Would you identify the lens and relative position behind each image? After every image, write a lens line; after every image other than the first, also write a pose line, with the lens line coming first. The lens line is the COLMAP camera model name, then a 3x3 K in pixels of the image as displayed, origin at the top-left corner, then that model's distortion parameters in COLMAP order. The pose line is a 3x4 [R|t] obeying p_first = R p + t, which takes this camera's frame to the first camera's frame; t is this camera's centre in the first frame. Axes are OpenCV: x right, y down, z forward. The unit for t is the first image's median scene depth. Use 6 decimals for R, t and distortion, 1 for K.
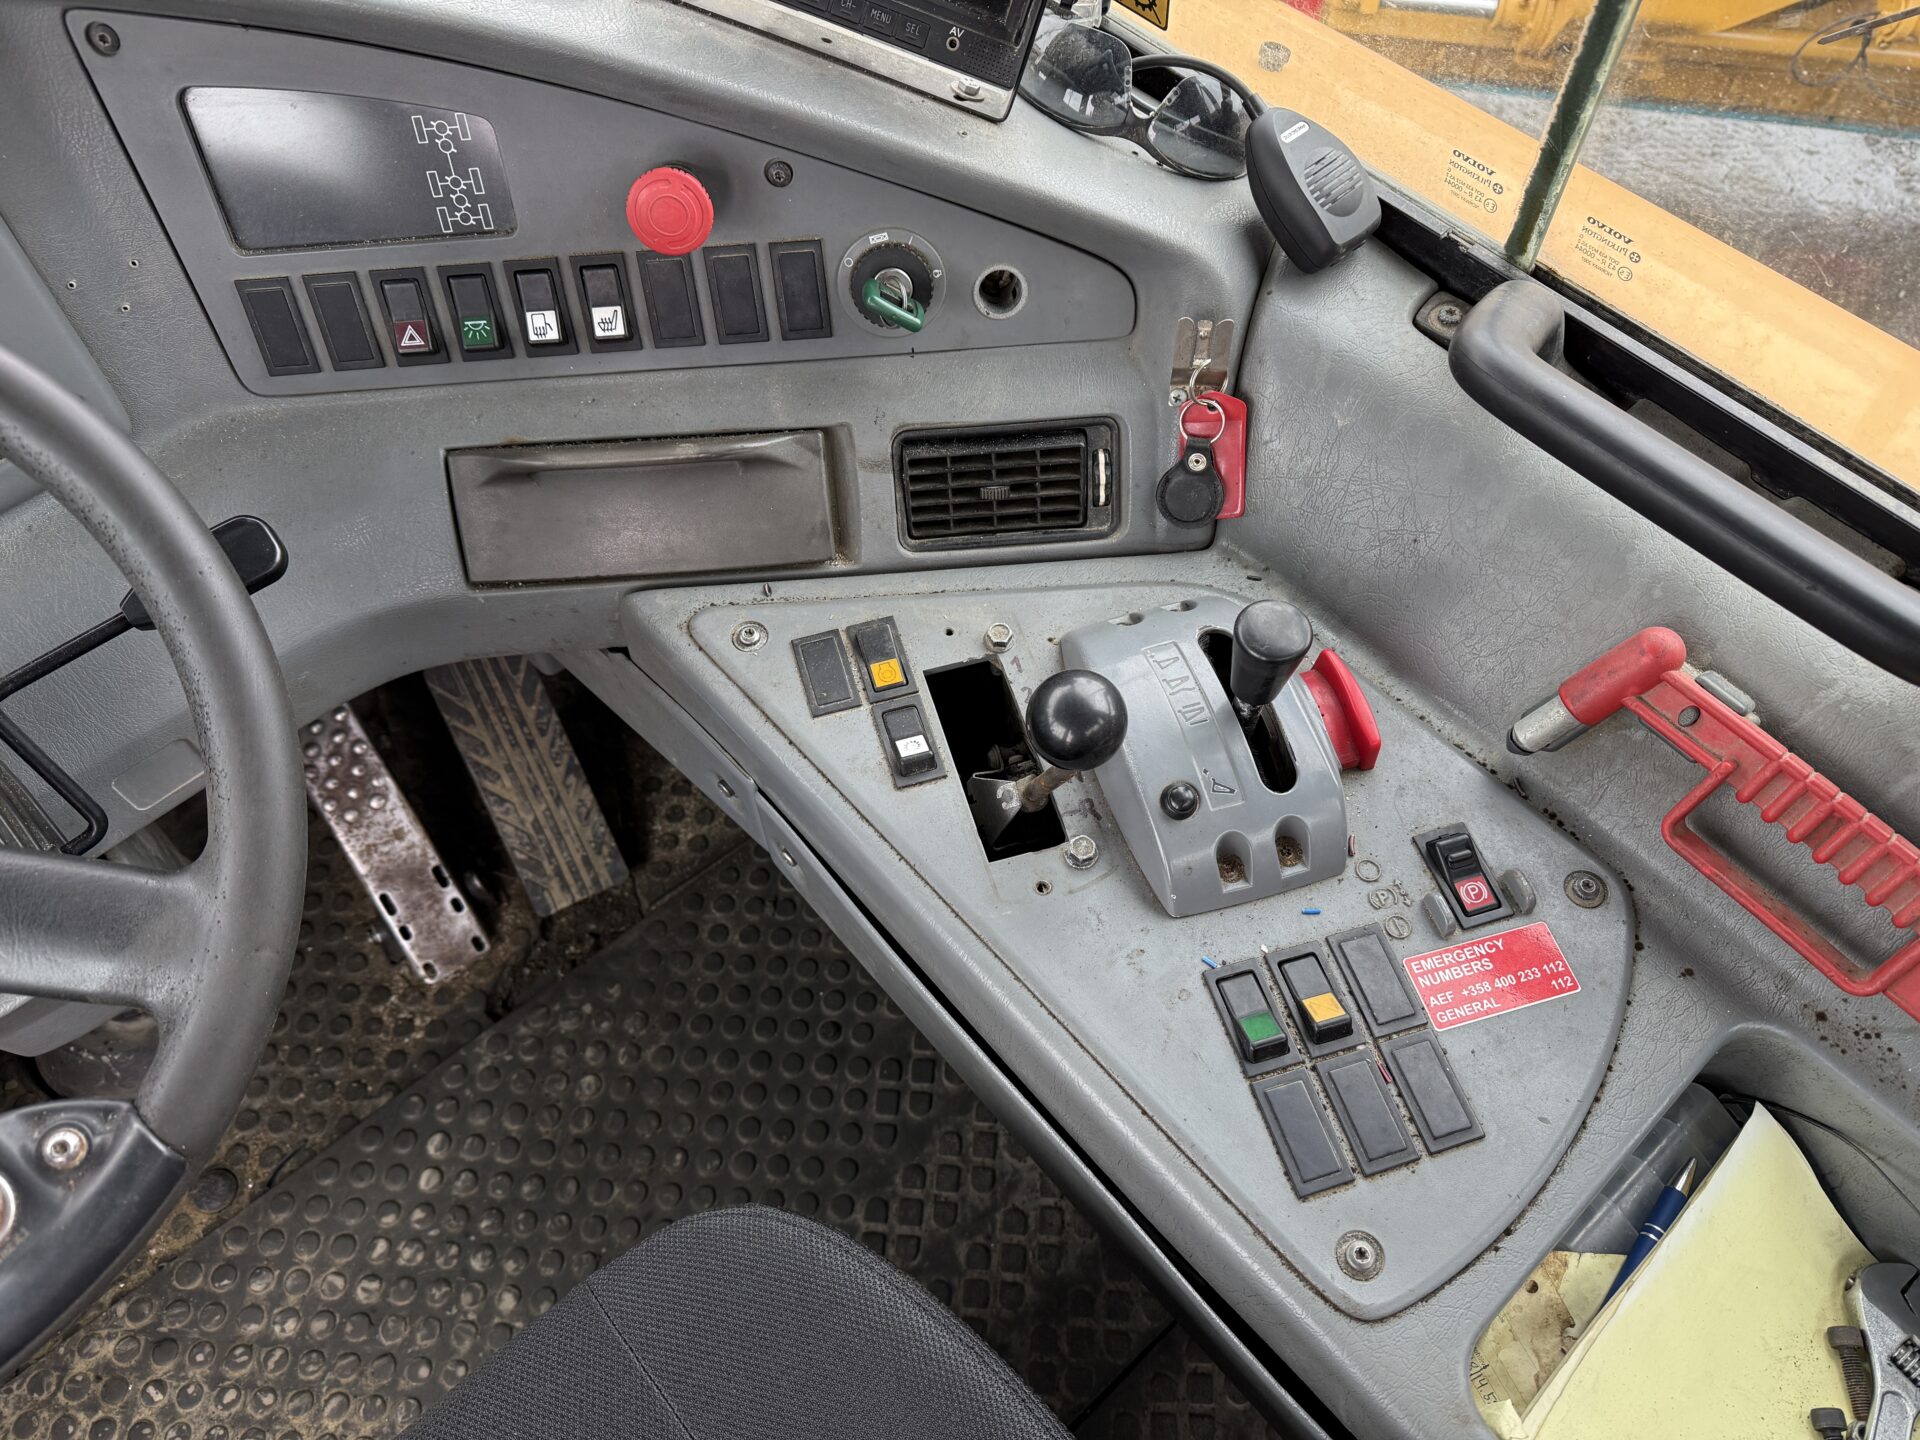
lens RADIAL K [[1337.6, 0, 965.8], [0, 1337.6, 728.1], [0, 0, 1]] dist [0.064618, -0.072522]
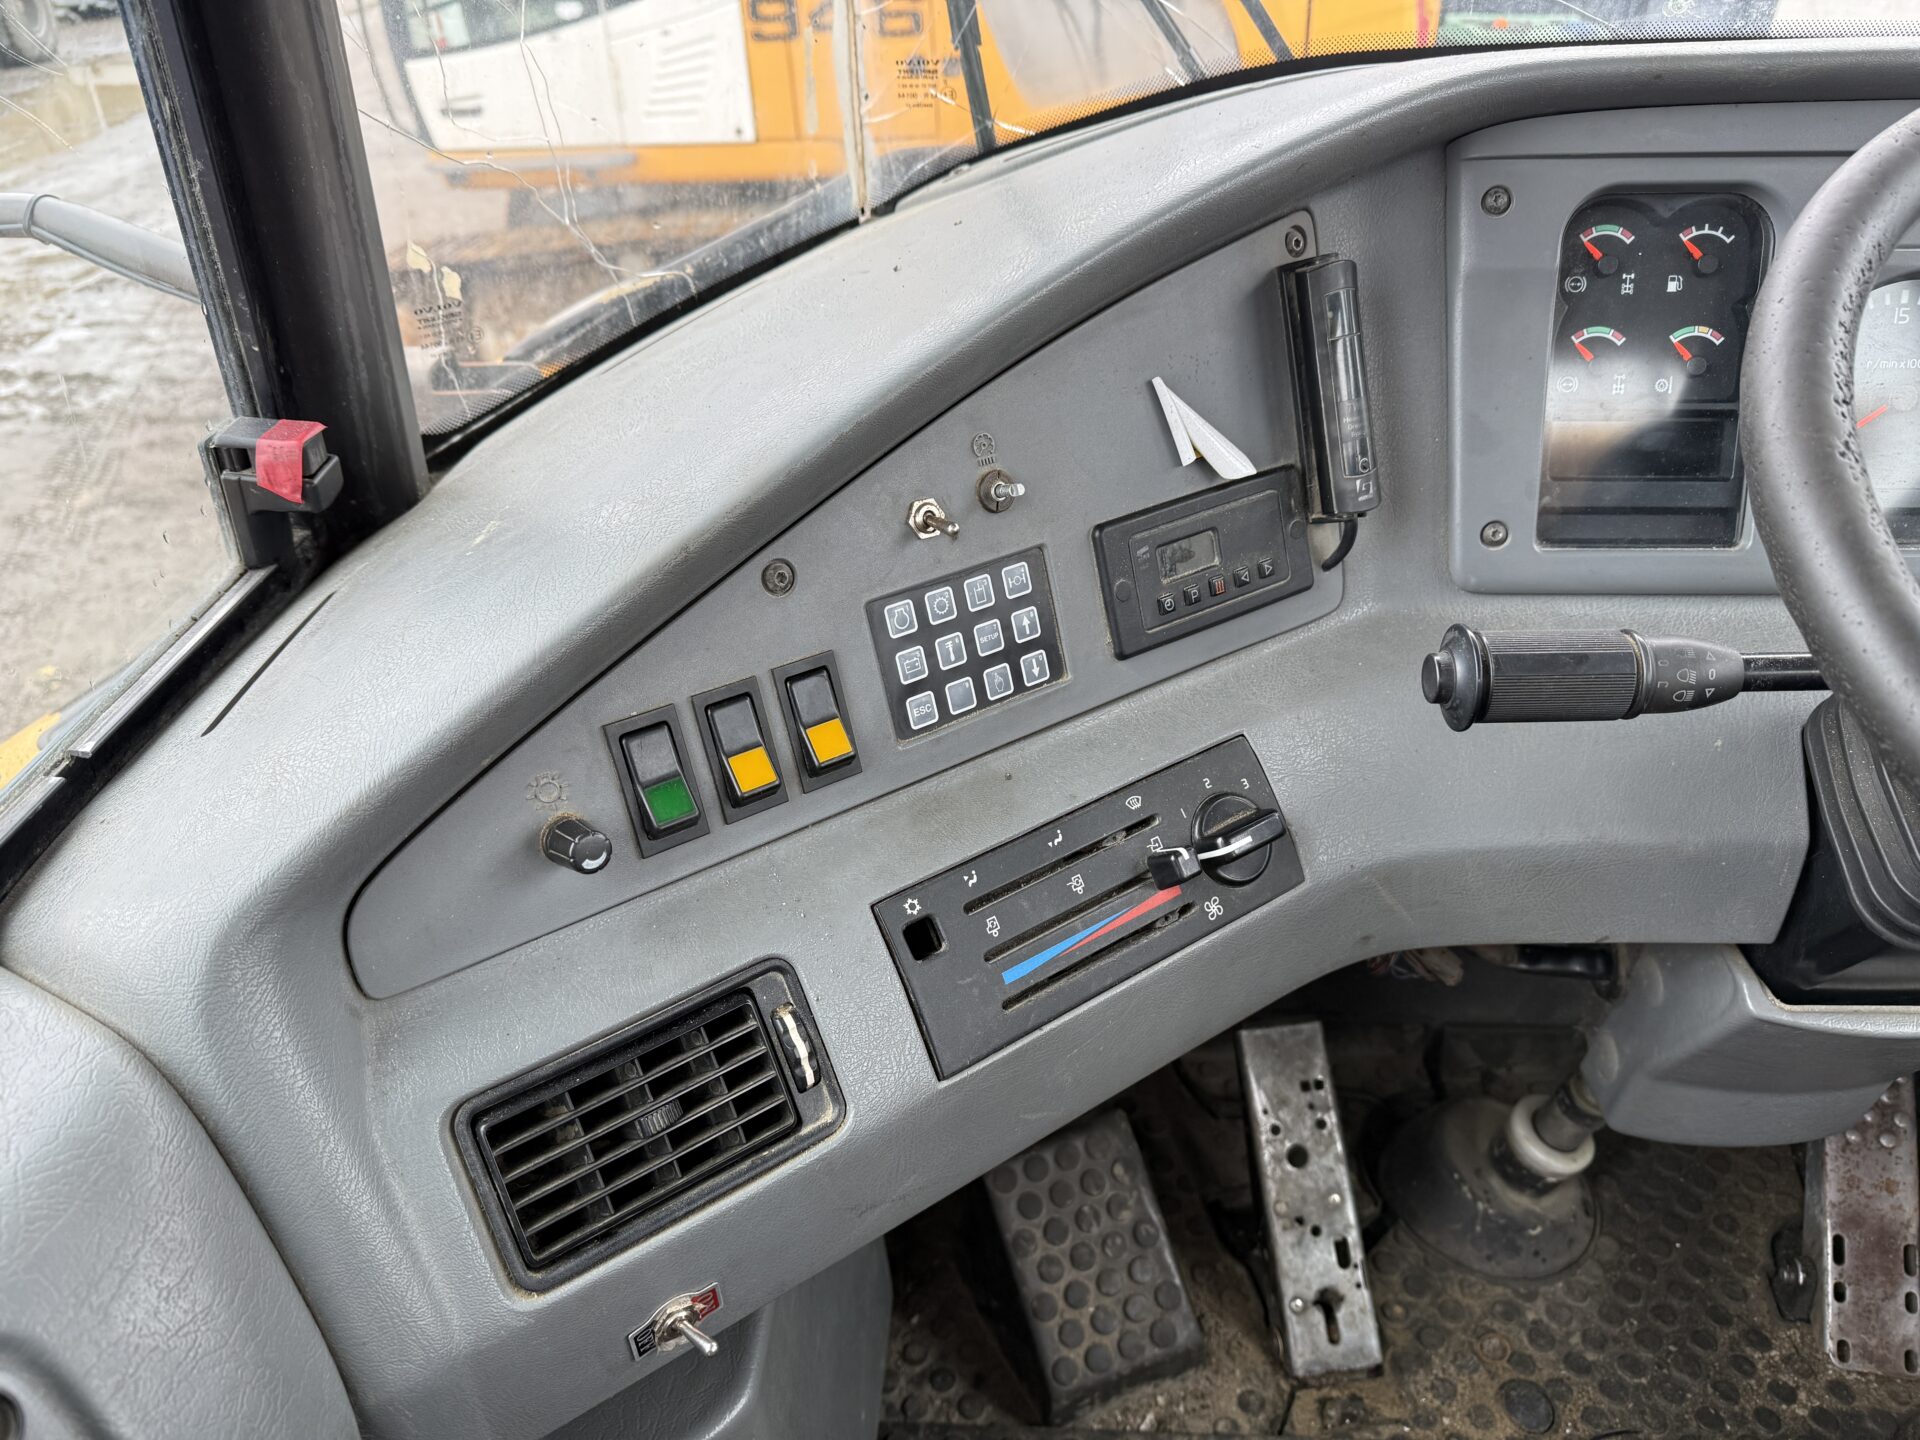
lens RADIAL K [[1344.8, 0, 978.9], [0, 1344.8, 745.6], [0, 0, 1]] dist [0.123015, -0.142502]
pose [[0.721228, 0.380721, -0.578689, -0.675350], [-0.593285, 0.770730, -0.232354, 0.626300], [0.357551, 0.510908, 0.781749, -0.035788]]
